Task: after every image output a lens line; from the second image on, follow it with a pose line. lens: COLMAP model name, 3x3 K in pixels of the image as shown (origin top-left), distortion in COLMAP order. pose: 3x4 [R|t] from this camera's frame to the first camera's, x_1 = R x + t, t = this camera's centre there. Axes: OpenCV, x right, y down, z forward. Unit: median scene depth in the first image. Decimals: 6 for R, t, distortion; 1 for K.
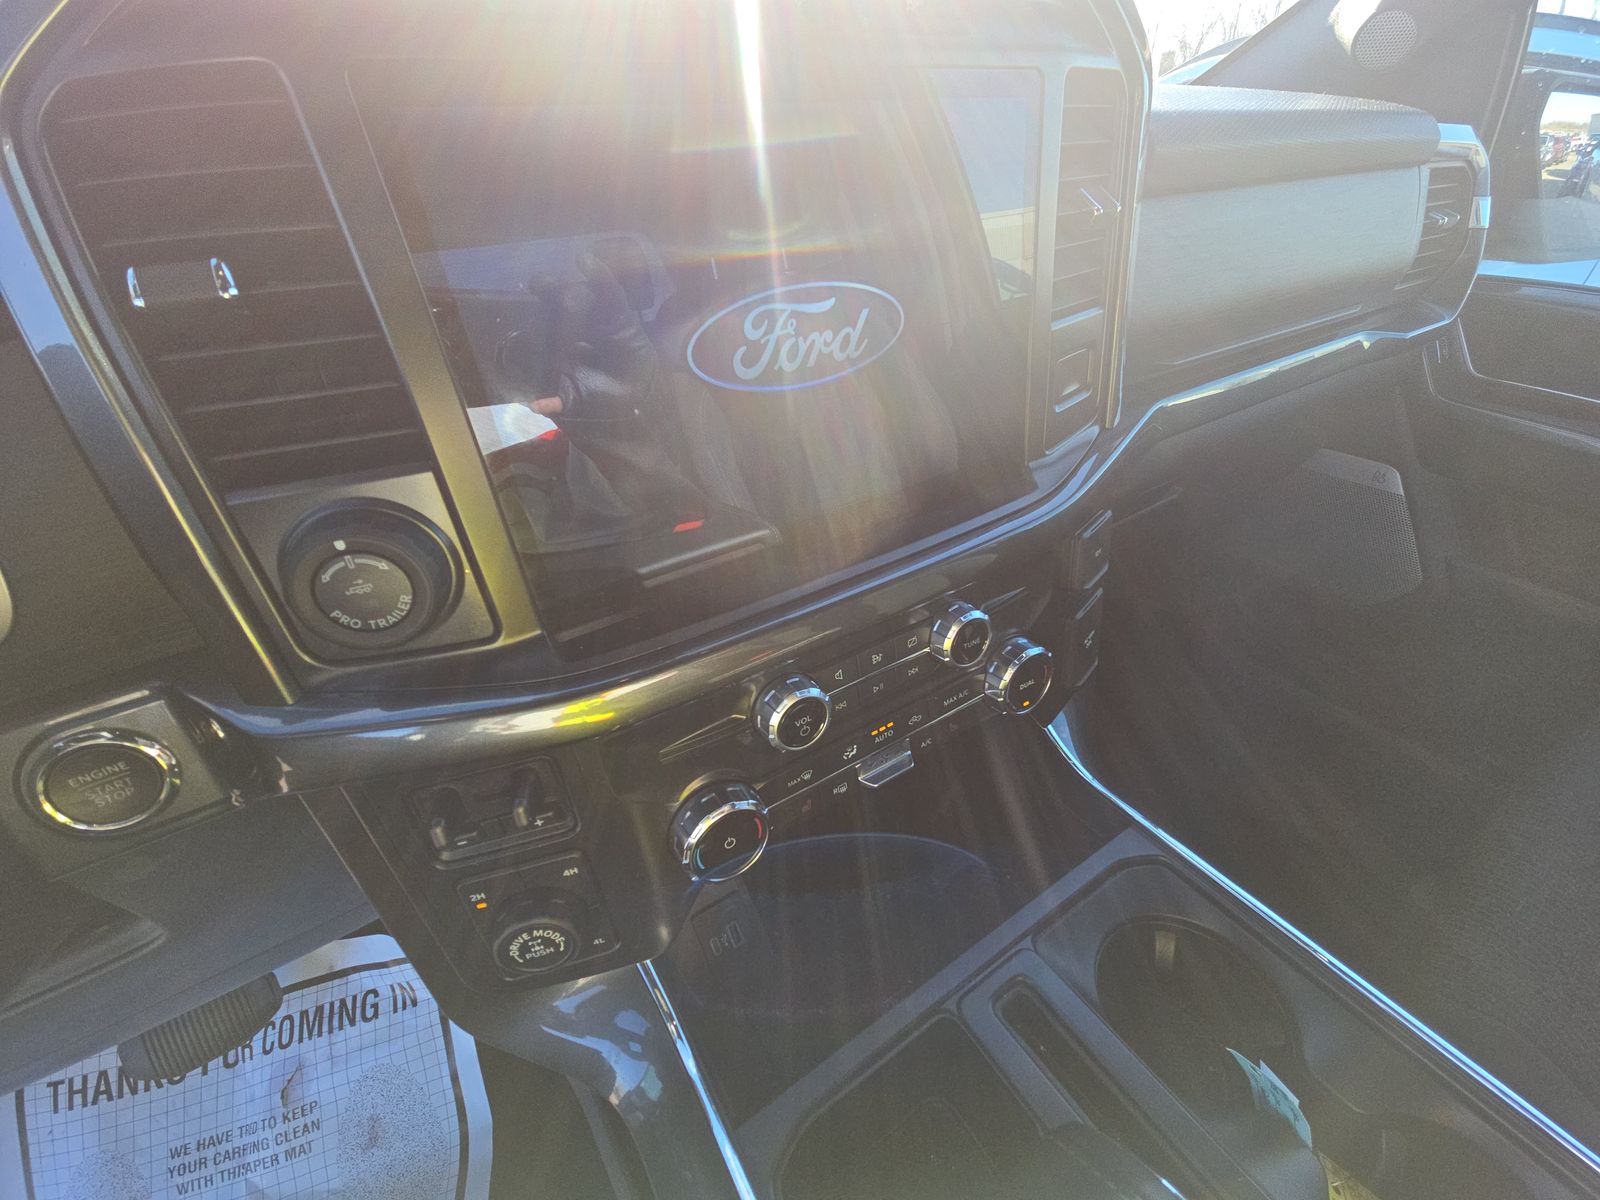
lens RADIAL K [[646.5, 0, 801.6], [0, 646.5, 598.7], [0, 0, 1]] dist [-0.015158, -0.000480]
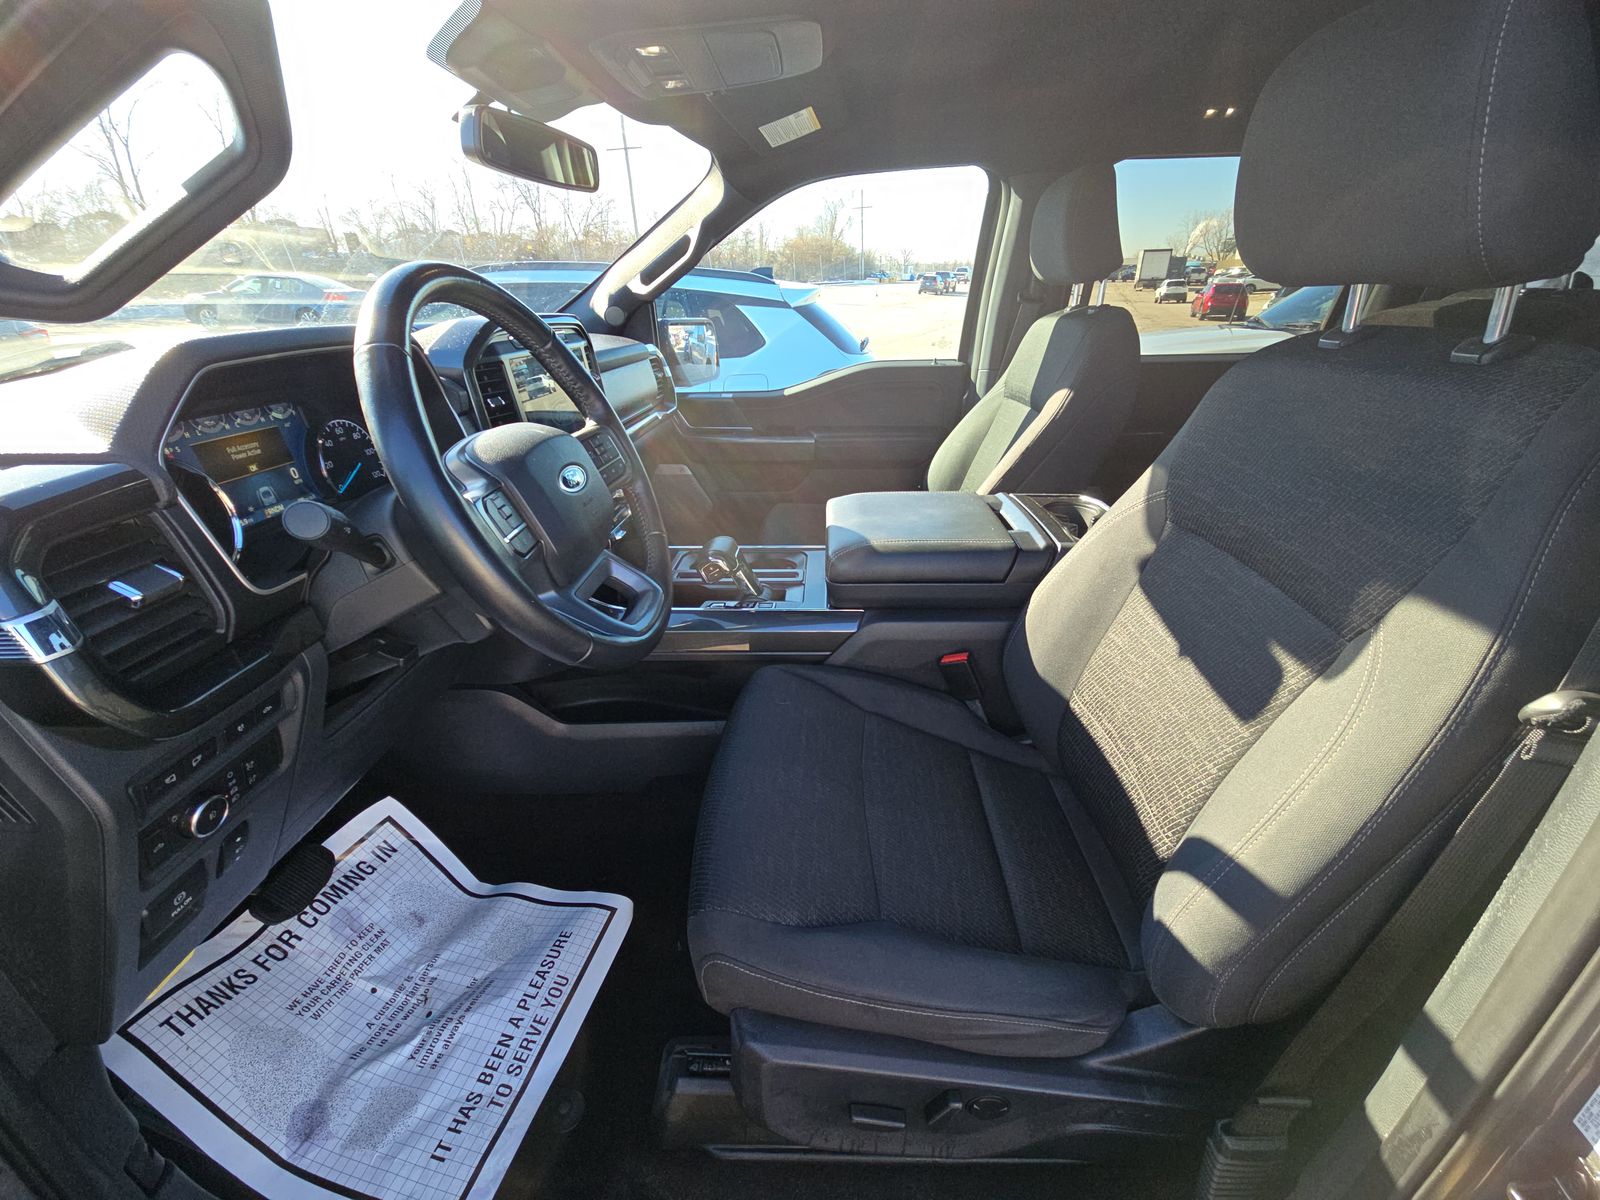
lens RADIAL K [[646.5, 0, 802.8], [0, 646.5, 600.6], [0, 0, 1]] dist [-0.015158, -0.000480]
pose [[0.570680, -0.299342, 0.764669, -1.142072], [0.442545, 0.896508, 0.020676, 0.535642], [-0.691721, 0.326601, 0.644091, -0.984418]]
